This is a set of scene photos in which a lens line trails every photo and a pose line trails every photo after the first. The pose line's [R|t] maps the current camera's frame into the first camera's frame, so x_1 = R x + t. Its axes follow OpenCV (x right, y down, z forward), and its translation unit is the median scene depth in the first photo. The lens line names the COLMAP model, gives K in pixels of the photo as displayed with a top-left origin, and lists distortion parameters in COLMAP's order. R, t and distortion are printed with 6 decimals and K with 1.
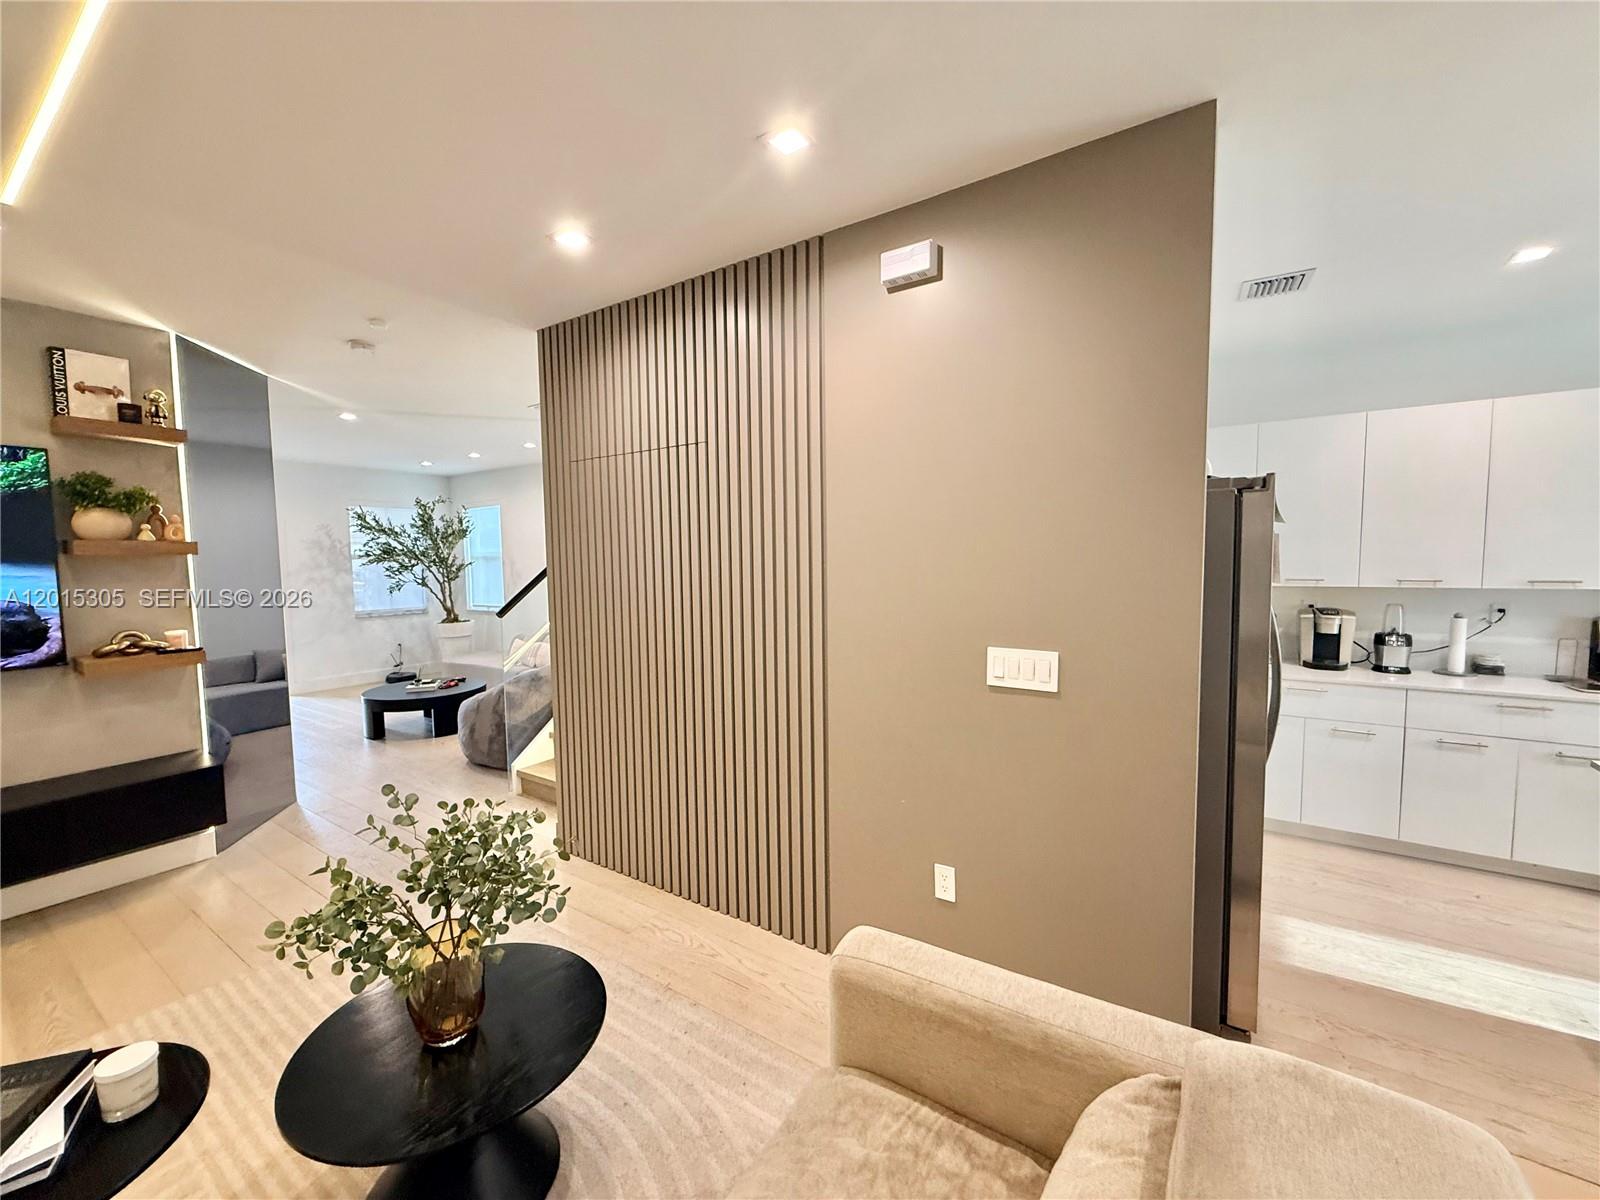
lens RADIAL K [[639.6, 0, 793.8], [0, 639.6, 599.0], [0, 0, 1]] dist [-0.000113, 0.000197]
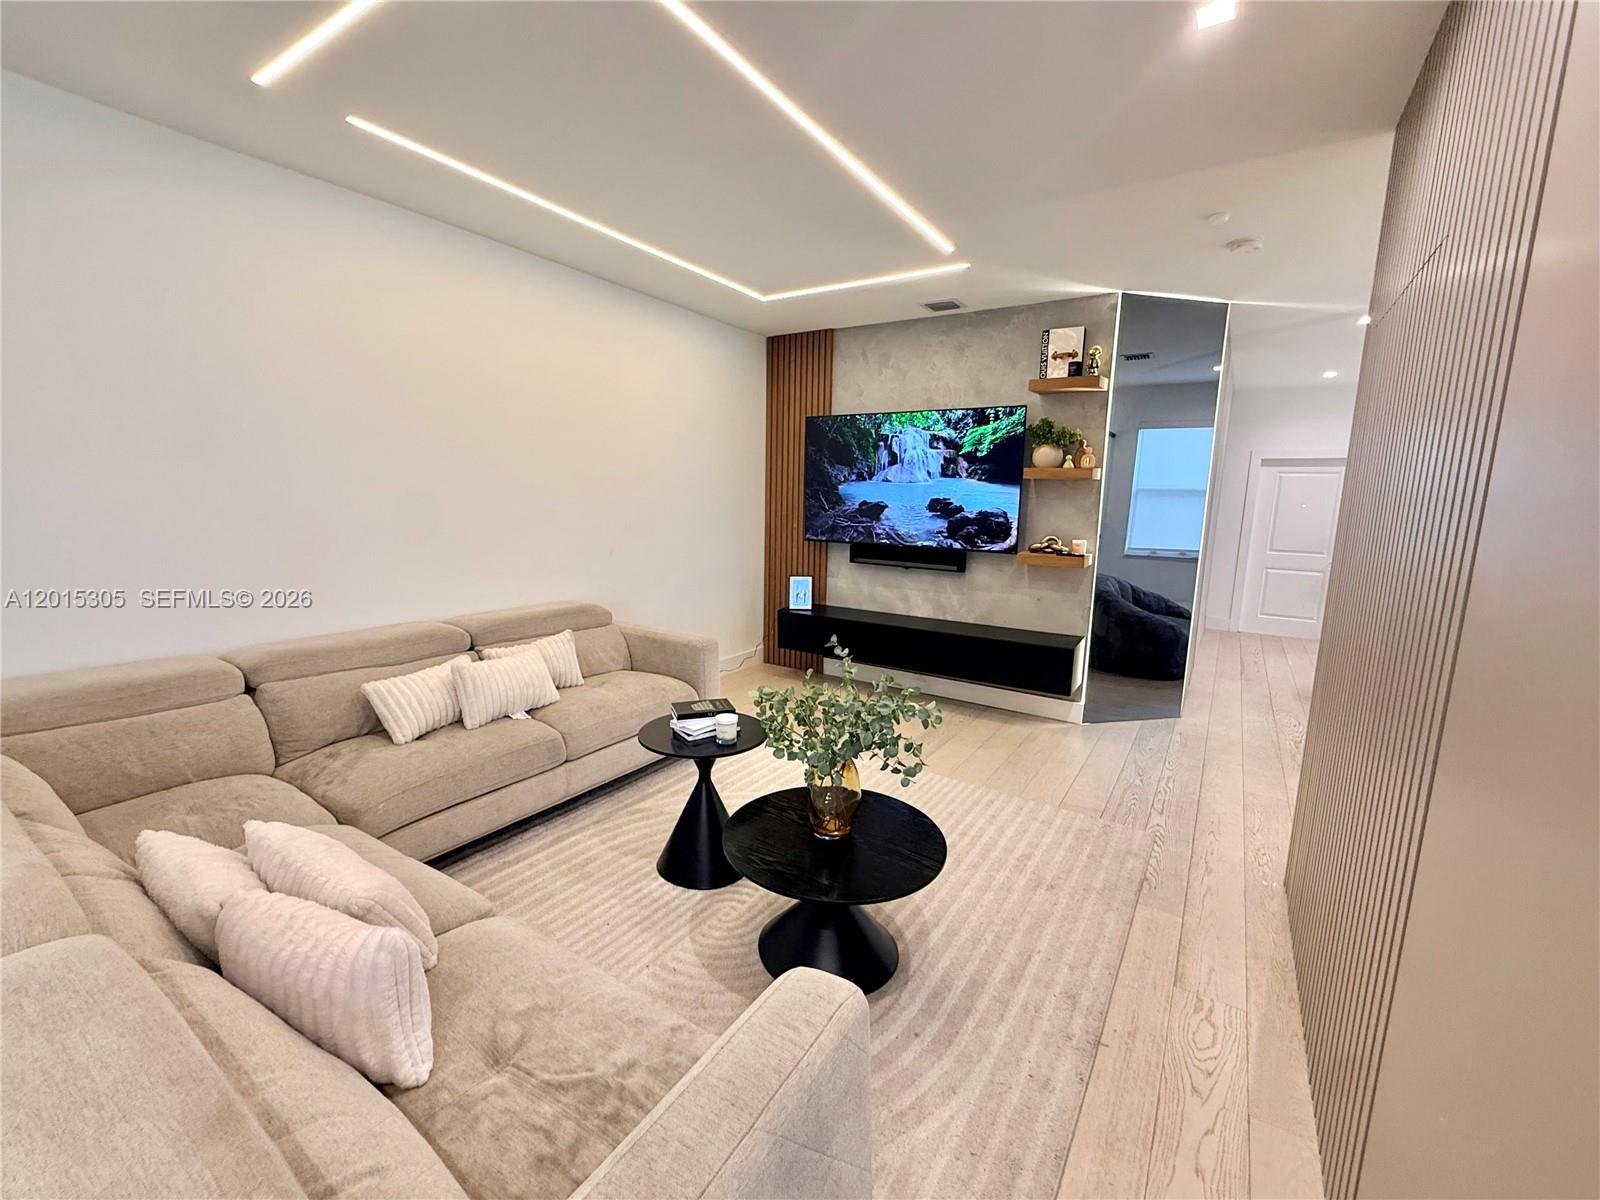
lens RADIAL K [[665.5, 0, 798.4], [0, 665.5, 600.0], [0, 0, 1]] dist [-0.000017, -0.000345]
pose [[0.006779, 0.169458, -0.985514, 0.384633], [-0.091975, 0.981465, 0.168130, -0.004799], [0.995738, 0.089503, 0.022239, 0.463391]]
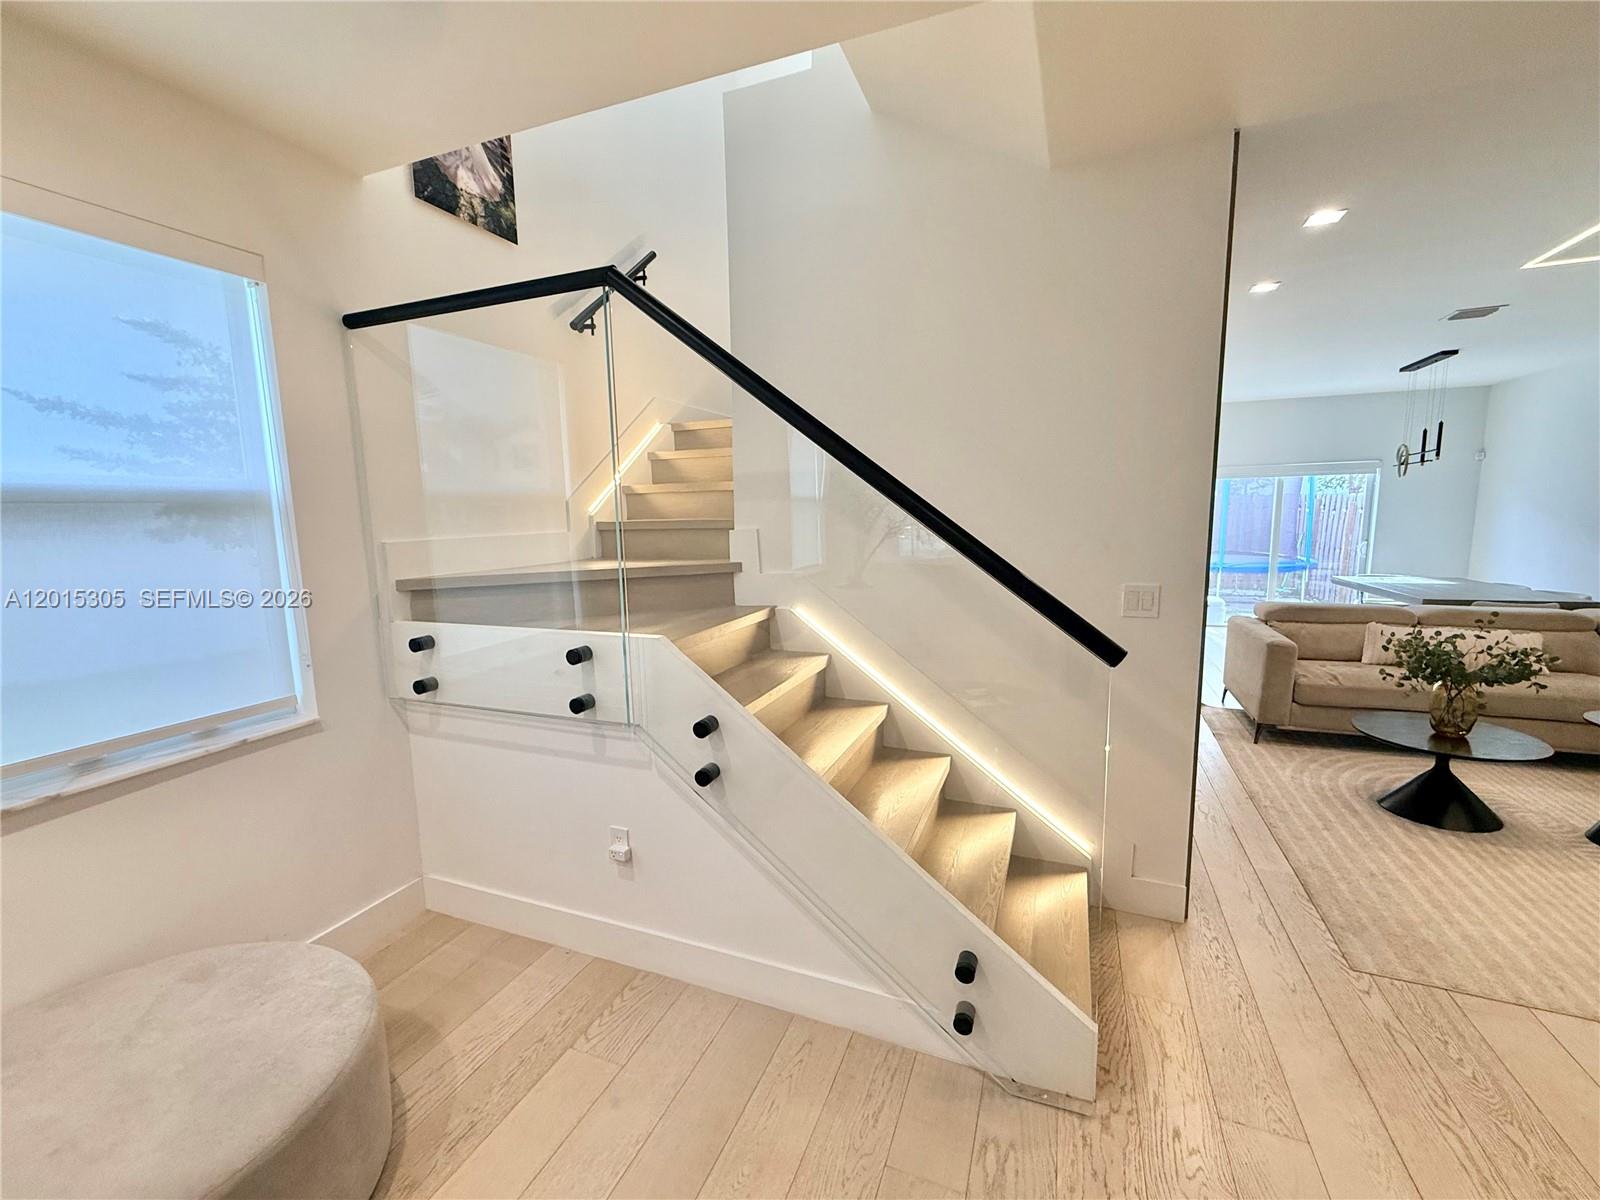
lens RADIAL K [[665.5, 0, 798.4], [0, 665.5, 600.0], [0, 0, 1]] dist [-0.000017, -0.000345]
pose [[-0.201114, -0.111752, 0.973172, -1.113682], [0.087250, 0.987479, 0.131426, -0.094135], [-0.975674, 0.111341, -0.188846, 1.769111]]
